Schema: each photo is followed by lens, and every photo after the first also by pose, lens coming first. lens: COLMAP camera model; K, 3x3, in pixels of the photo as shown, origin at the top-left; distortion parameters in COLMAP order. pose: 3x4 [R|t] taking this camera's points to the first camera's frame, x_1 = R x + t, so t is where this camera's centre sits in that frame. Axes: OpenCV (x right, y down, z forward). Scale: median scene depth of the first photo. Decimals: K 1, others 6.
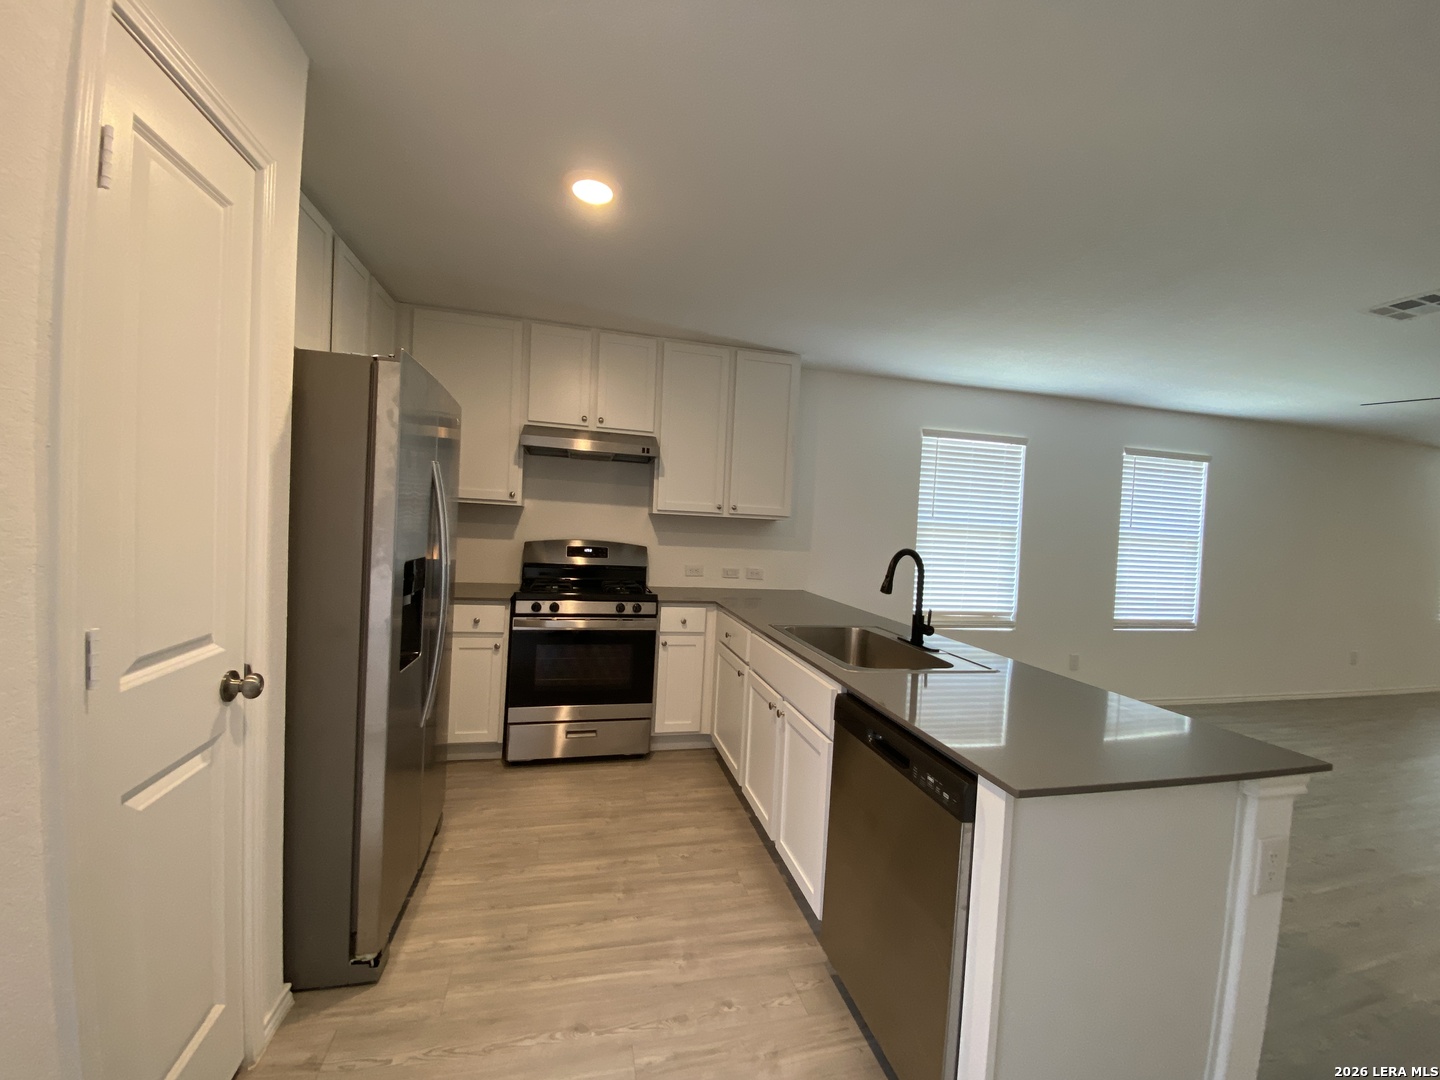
lens RADIAL K [[605.5, 0, 721.0], [0, 605.5, 533.4], [0, 0, 1]] dist [-0.027893, -0.001735]
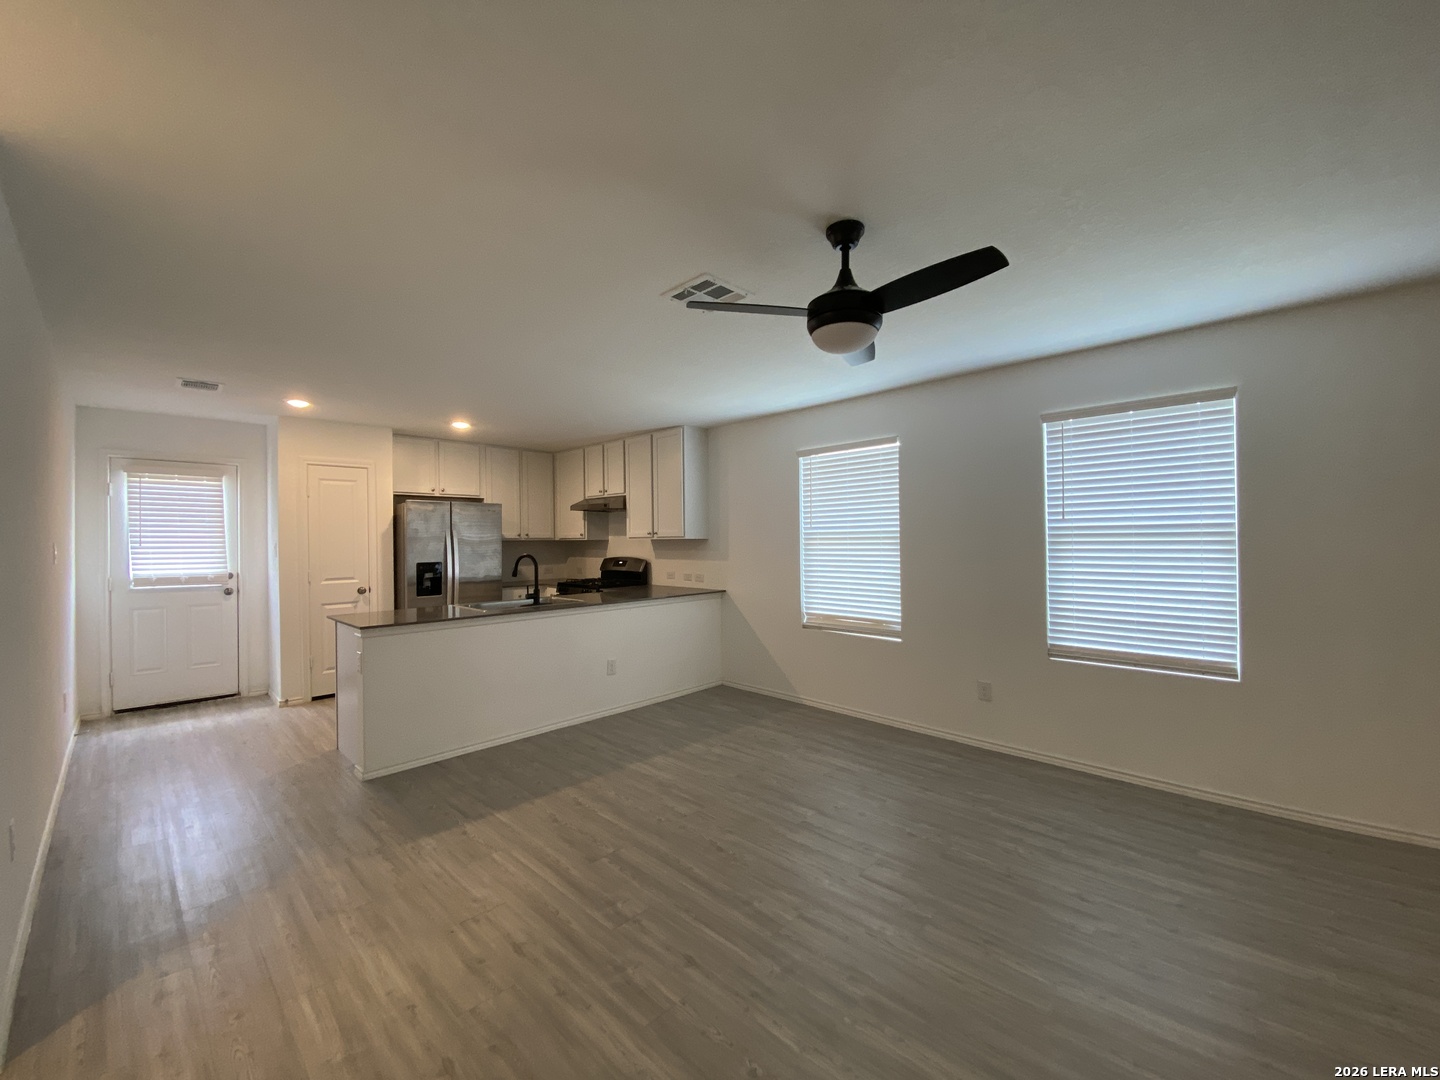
lens RADIAL K [[605.5, 0, 714.1], [0, 605.5, 547.4], [0, 0, 1]] dist [-0.027893, -0.001735]
pose [[0.504233, -0.042863, -0.862503, 1.156890], [0.020424, 0.999080, -0.037710, 0.044725], [0.863326, 0.001399, 0.504645, 0.276174]]
